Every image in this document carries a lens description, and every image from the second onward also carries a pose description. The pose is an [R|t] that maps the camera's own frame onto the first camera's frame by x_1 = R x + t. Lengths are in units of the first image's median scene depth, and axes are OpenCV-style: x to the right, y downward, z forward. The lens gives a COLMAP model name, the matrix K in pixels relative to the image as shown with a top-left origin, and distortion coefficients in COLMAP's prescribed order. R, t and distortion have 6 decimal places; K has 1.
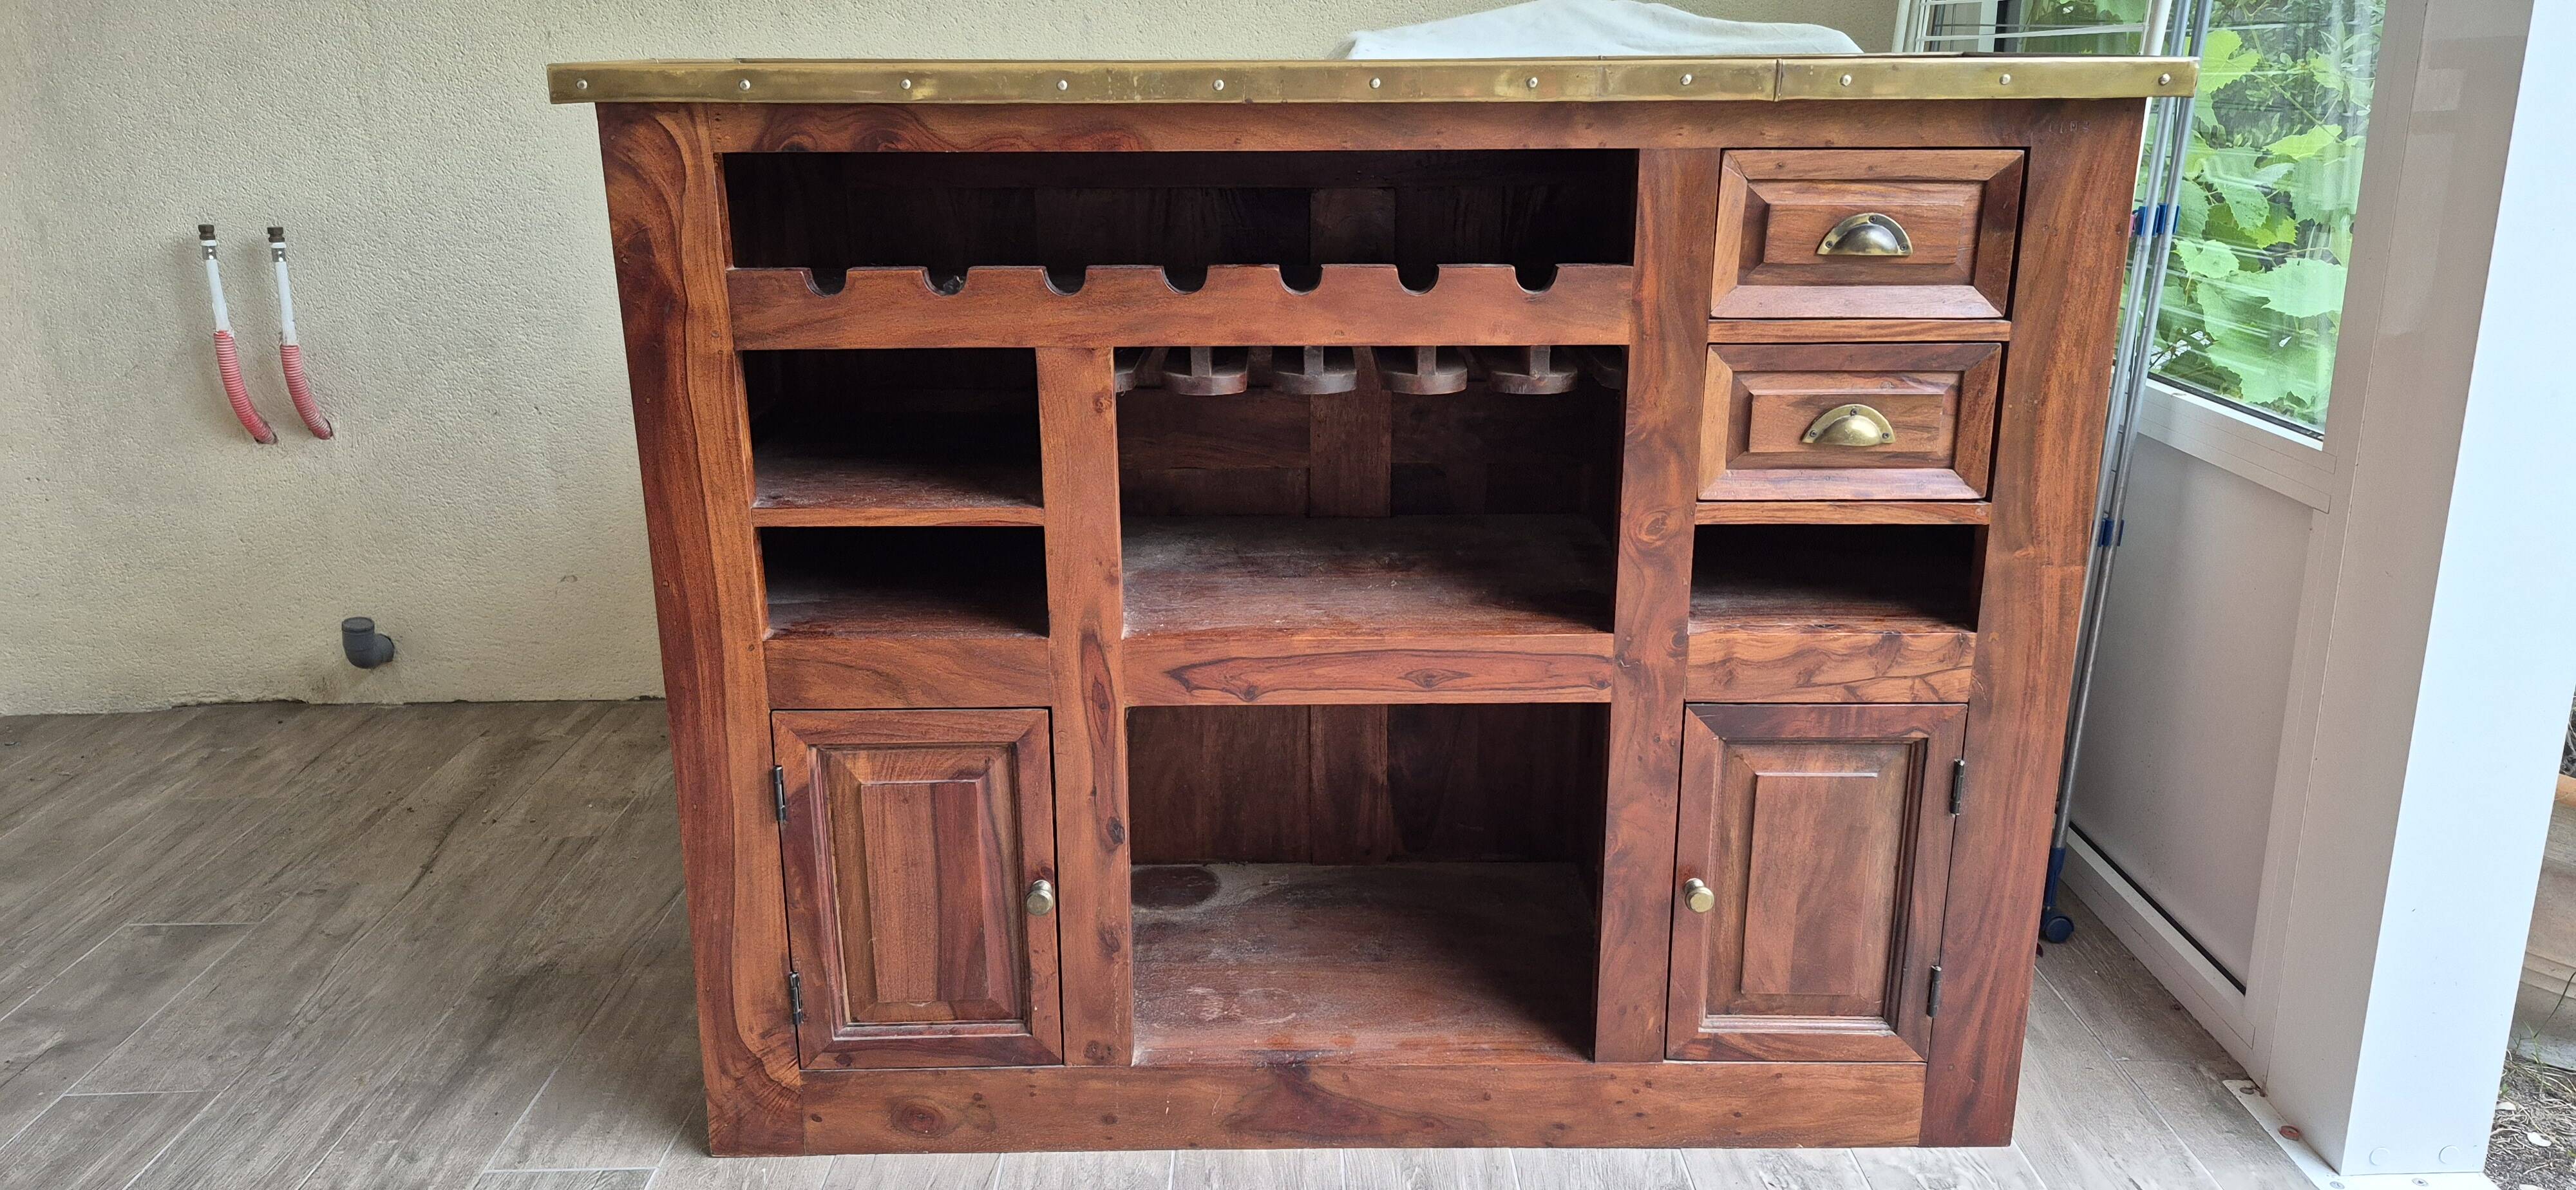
lens RADIAL K [[1795.2, 0, 1278.3], [0, 1795.2, 578.6], [0, 0, 1]] dist [0.062138, -0.084055]
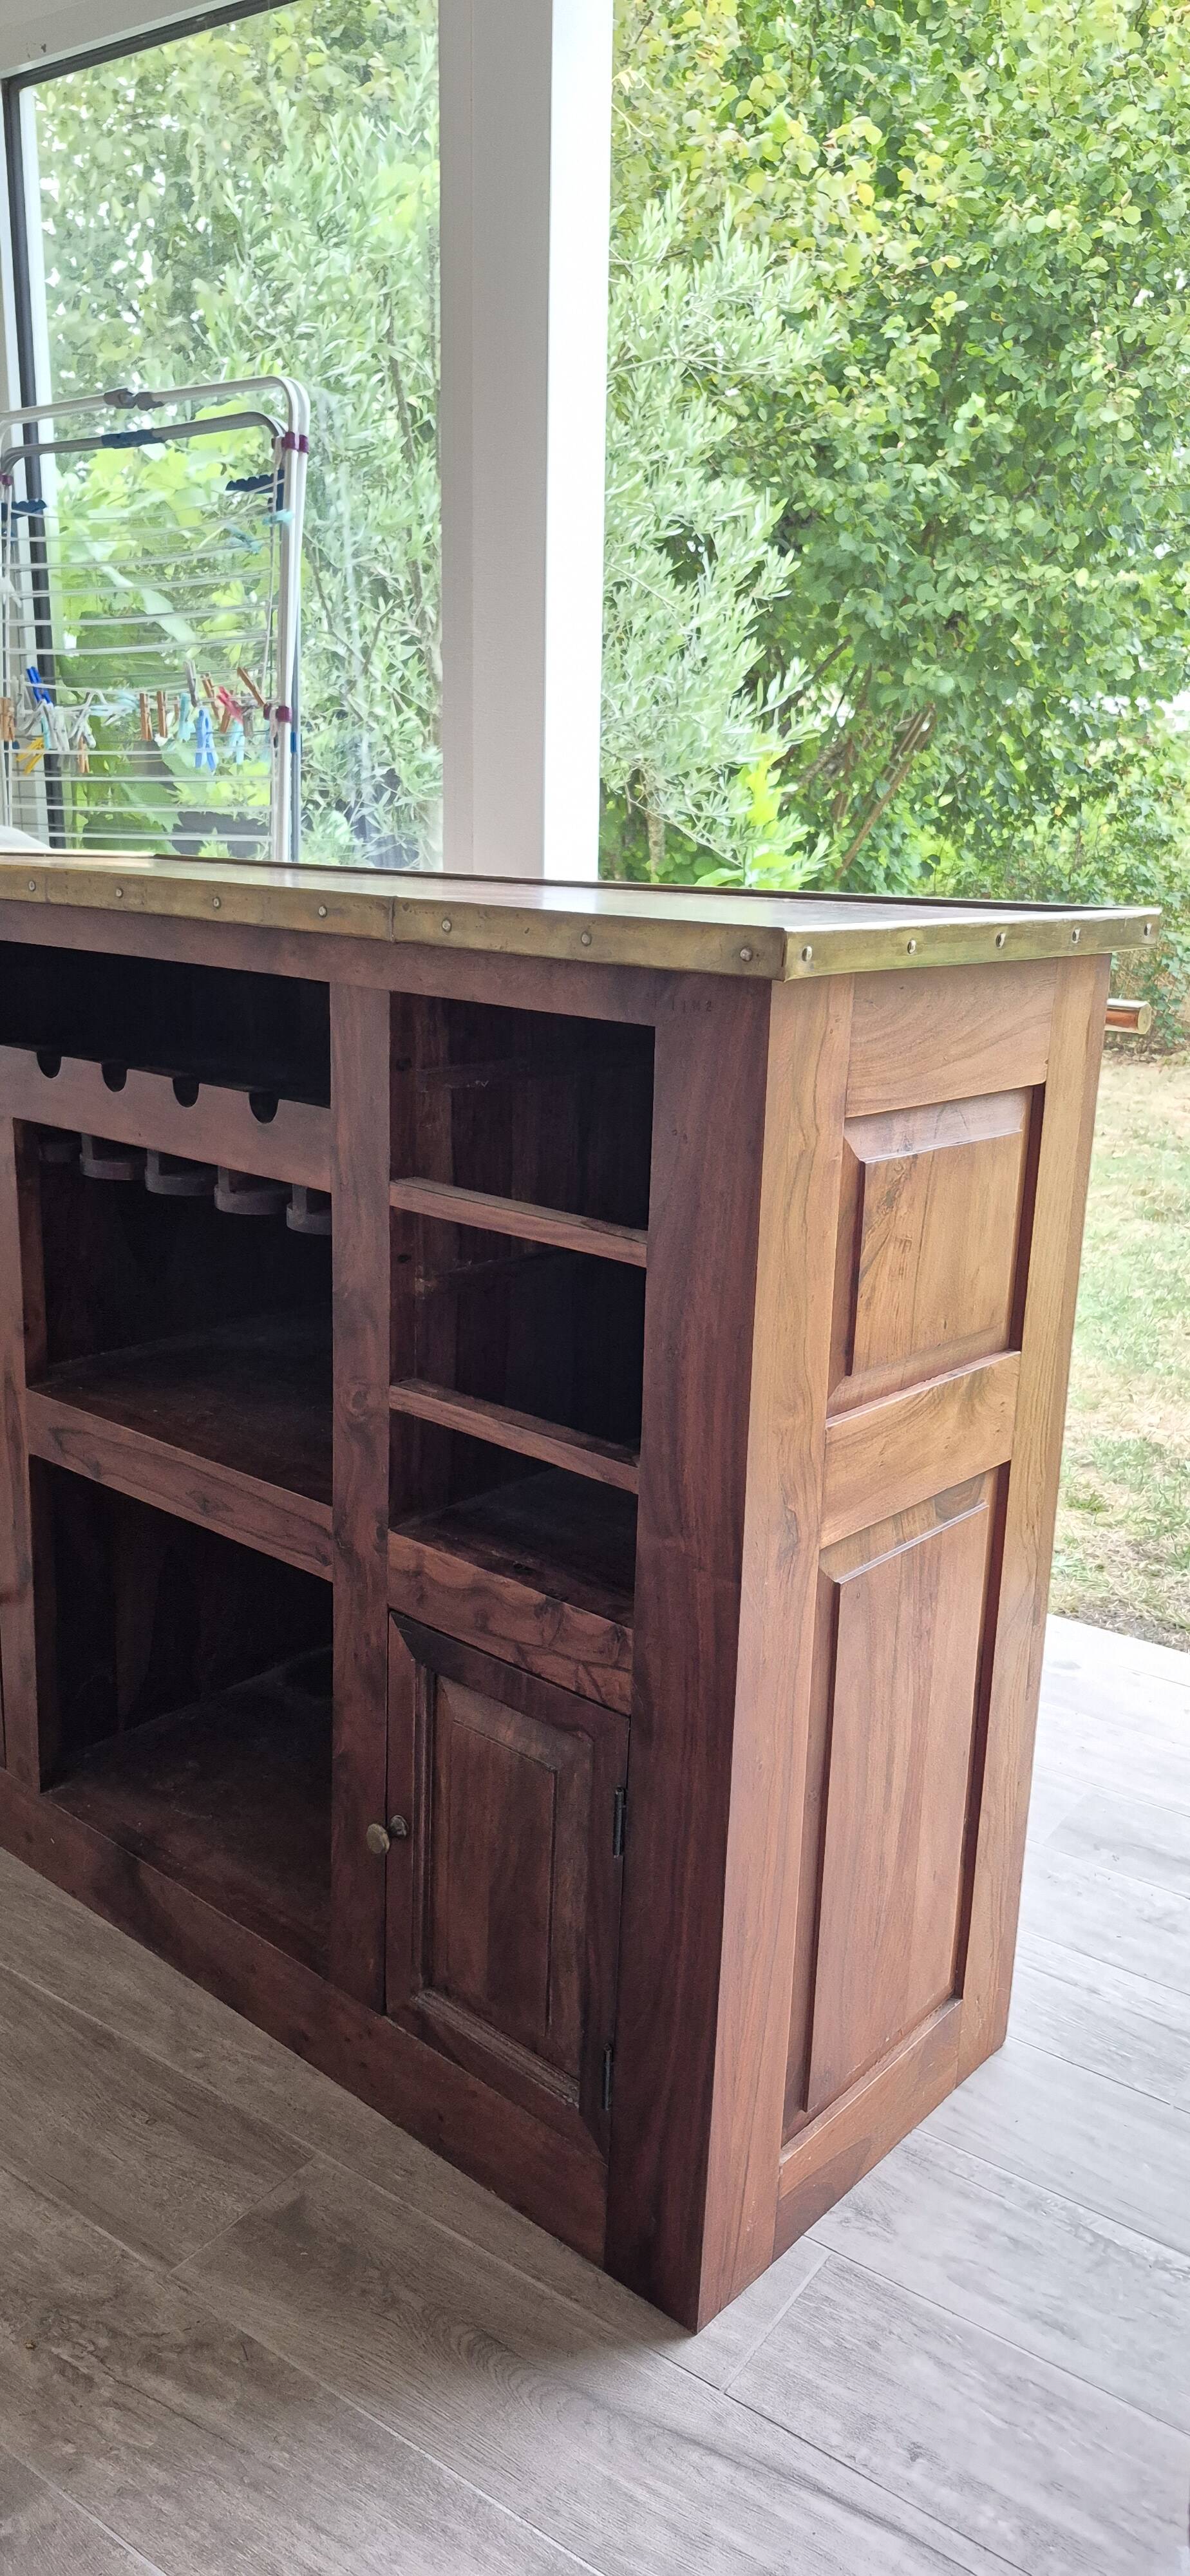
lens RADIAL K [[1795.2, 0, 589.8], [0, 1795.2, 1254.5], [0, 0, 1]] dist [0.062138, -0.084055]
pose [[0.750402, 0.181204, -0.635658, 0.837376], [-0.221731, 0.974974, 0.016175, -0.136701], [0.622681, 0.128808, 0.771801, 0.366711]]
